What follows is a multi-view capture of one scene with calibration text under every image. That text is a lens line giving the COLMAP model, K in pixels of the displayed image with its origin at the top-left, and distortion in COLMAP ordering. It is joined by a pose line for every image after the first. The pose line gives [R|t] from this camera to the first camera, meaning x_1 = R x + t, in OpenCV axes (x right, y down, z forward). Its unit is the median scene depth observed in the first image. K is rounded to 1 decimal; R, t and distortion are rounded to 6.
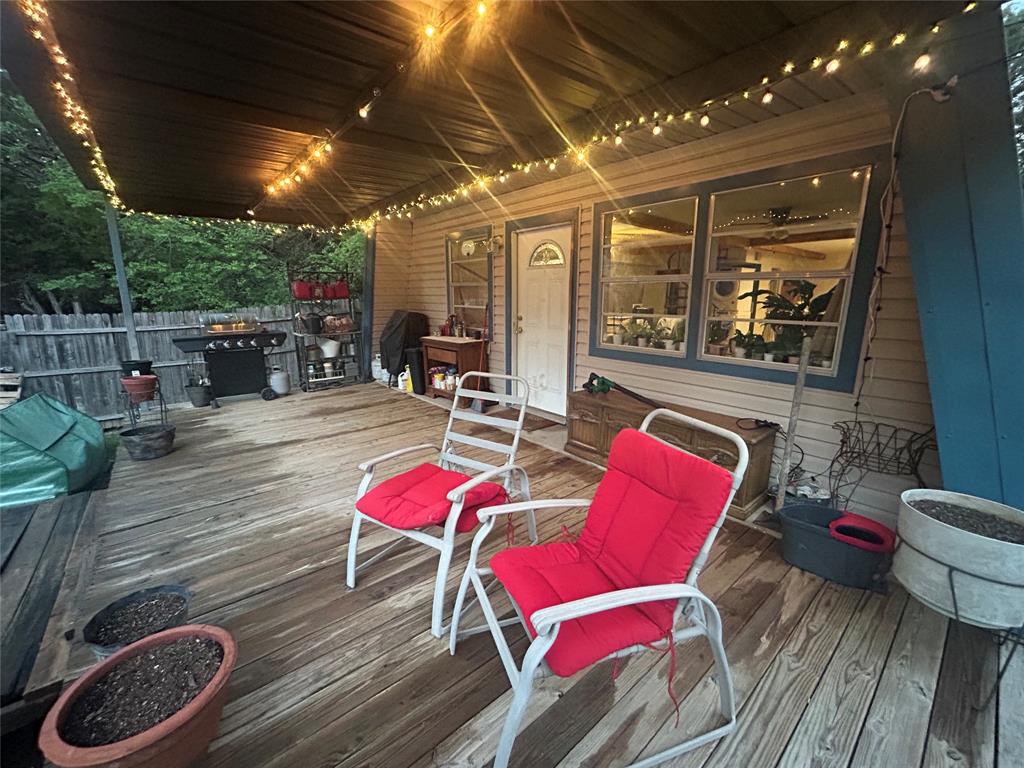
lens RADIAL K [[413.6, 0, 510.2], [0, 413.6, 381.3], [0, 0, 1]] dist [-0.000956, 0.000263]
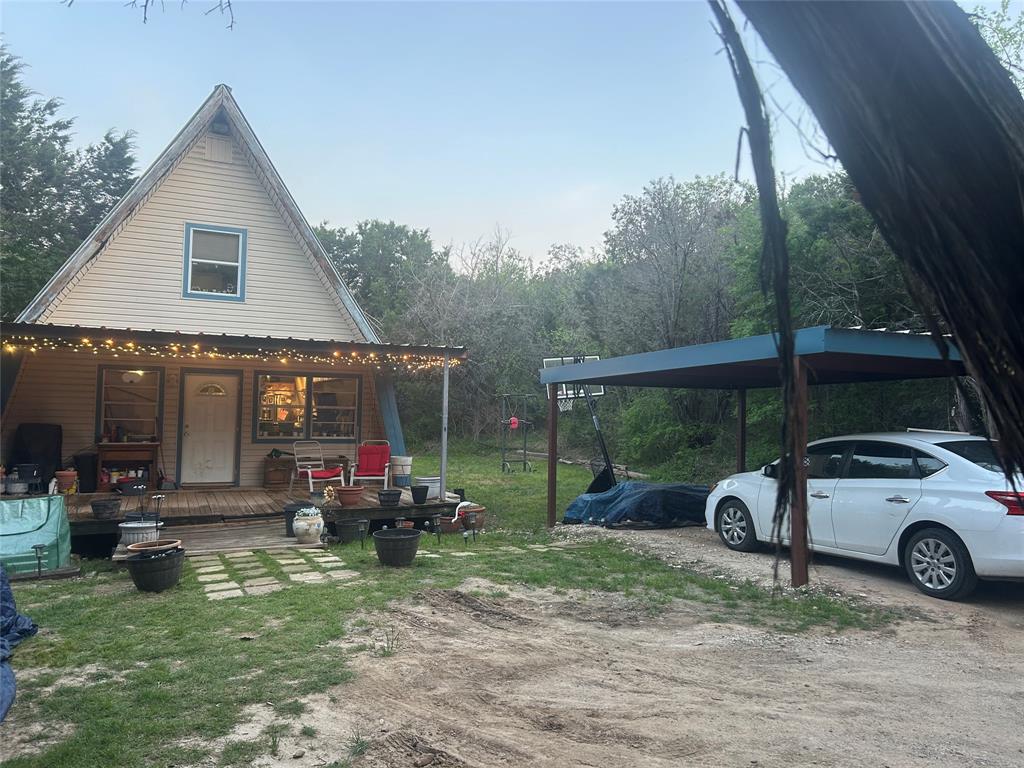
lens RADIAL K [[772.1, 0, 512.0], [0, 772.1, 384.0], [0, 0, 1]] dist [0.027668, -0.009423]
pose [[0.275877, 0.032460, 0.960645, -2.806314], [0.175540, 0.980920, -0.083556, 0.171987], [-0.945028, 0.191682, 0.264915, -1.102354]]
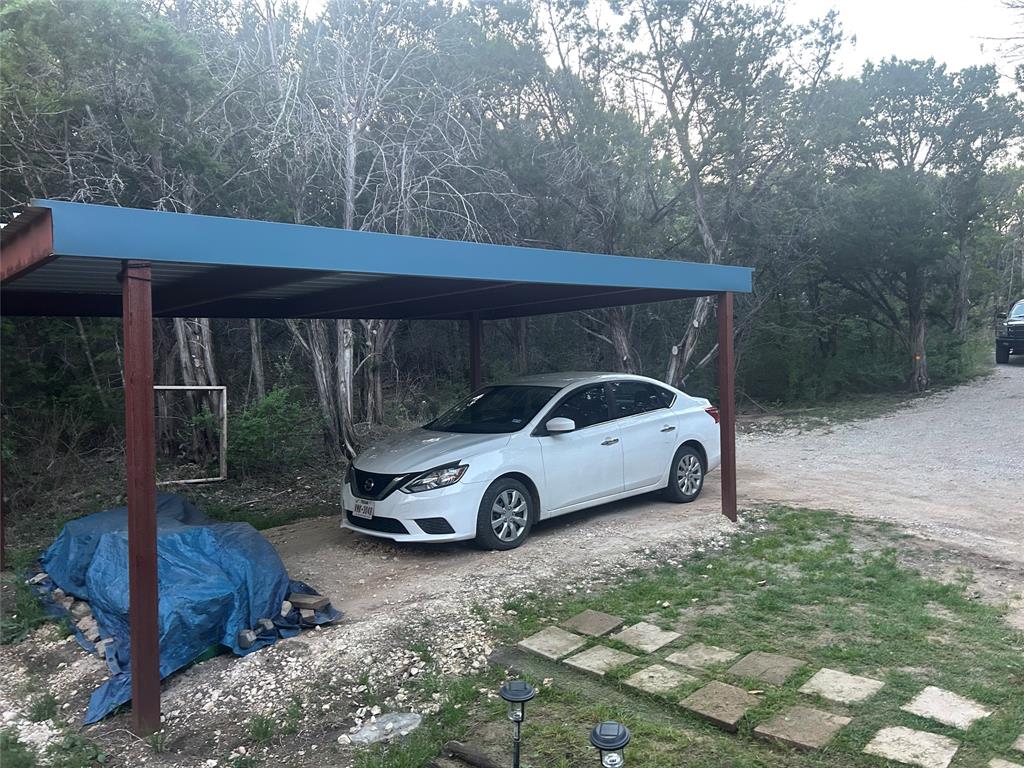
lens RADIAL K [[769.1, 0, 512.0], [0, 769.1, 384.0], [0, 0, 1]] dist [0.088723, -0.109747]
pose [[-0.998262, 0.022744, -0.054361, -0.416665], [0.010678, 0.977058, 0.212707, -0.090800], [0.057951, 0.211757, -0.975603, 0.421800]]
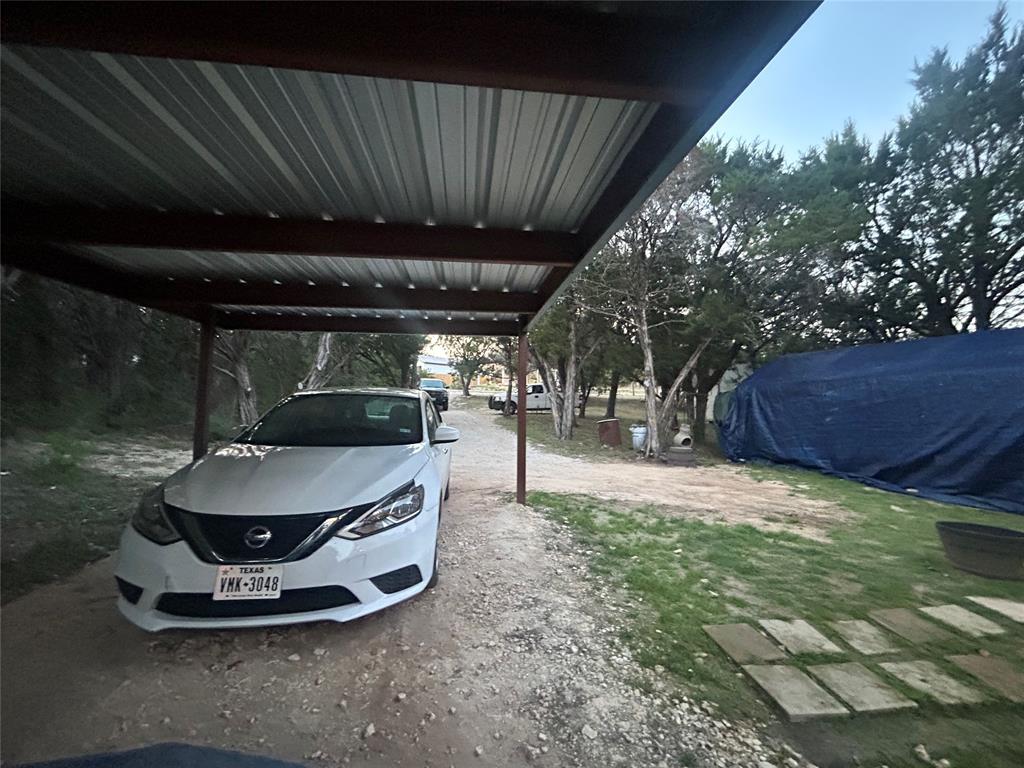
lens RADIAL K [[413.6, 0, 510.2], [0, 413.6, 381.3], [0, 0, 1]] dist [-0.000956, 0.000263]
pose [[-0.552110, -0.069411, -0.830877, 0.045503], [-0.175051, 0.983968, 0.034120, 0.177072], [0.815188, 0.164284, -0.555409, -0.569069]]
